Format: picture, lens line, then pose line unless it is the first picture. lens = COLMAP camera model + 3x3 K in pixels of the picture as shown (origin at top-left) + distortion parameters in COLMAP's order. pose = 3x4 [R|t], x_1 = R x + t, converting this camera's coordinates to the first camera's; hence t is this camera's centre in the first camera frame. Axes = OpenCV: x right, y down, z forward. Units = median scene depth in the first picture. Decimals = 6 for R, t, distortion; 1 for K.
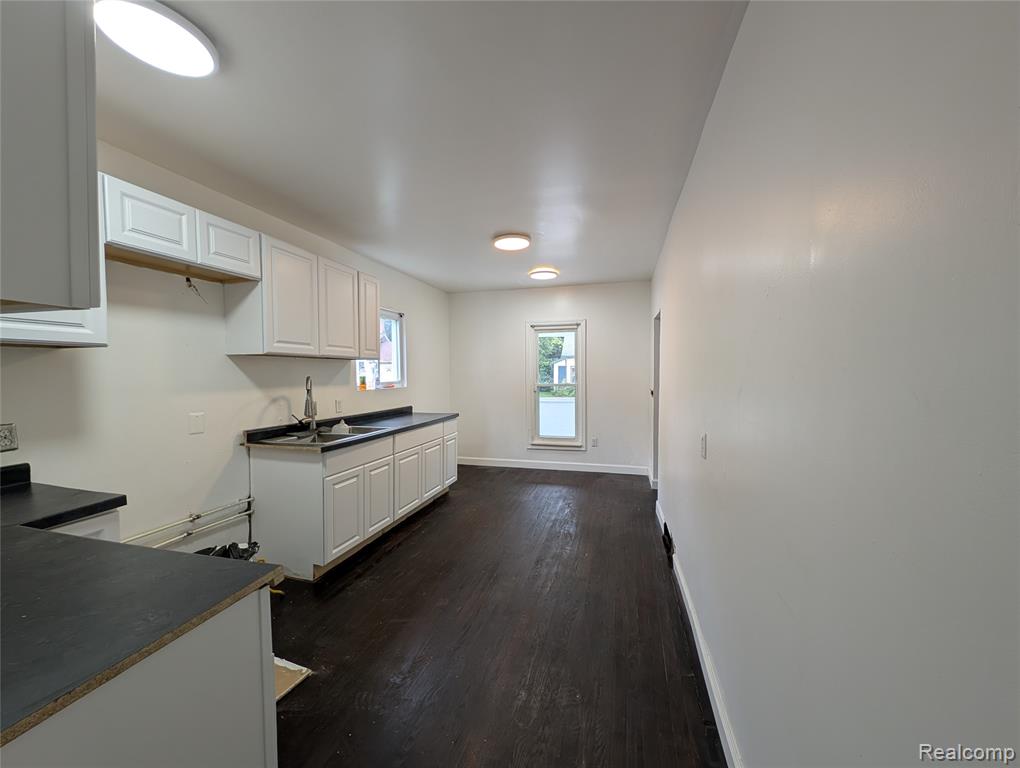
lens RADIAL K [[388.4, 0, 510.0], [0, 388.4, 384.0], [0, 0, 1]] dist [0.000653, 0.000268]
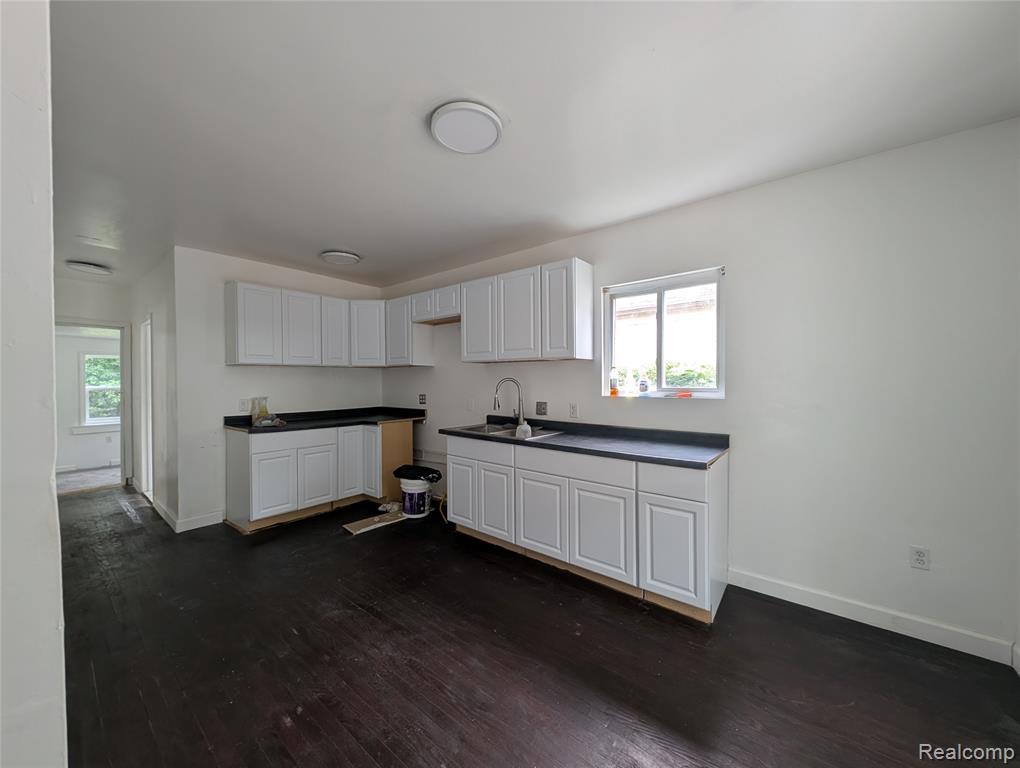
lens RADIAL K [[388.4, 0, 510.0], [0, 388.4, 384.0], [0, 0, 1]] dist [0.000653, 0.000268]
pose [[-0.380713, 0.020588, -0.924464, 0.547112], [-0.020595, 0.999315, 0.030736, -0.037503], [0.924464, 0.030741, -0.380029, 1.405041]]
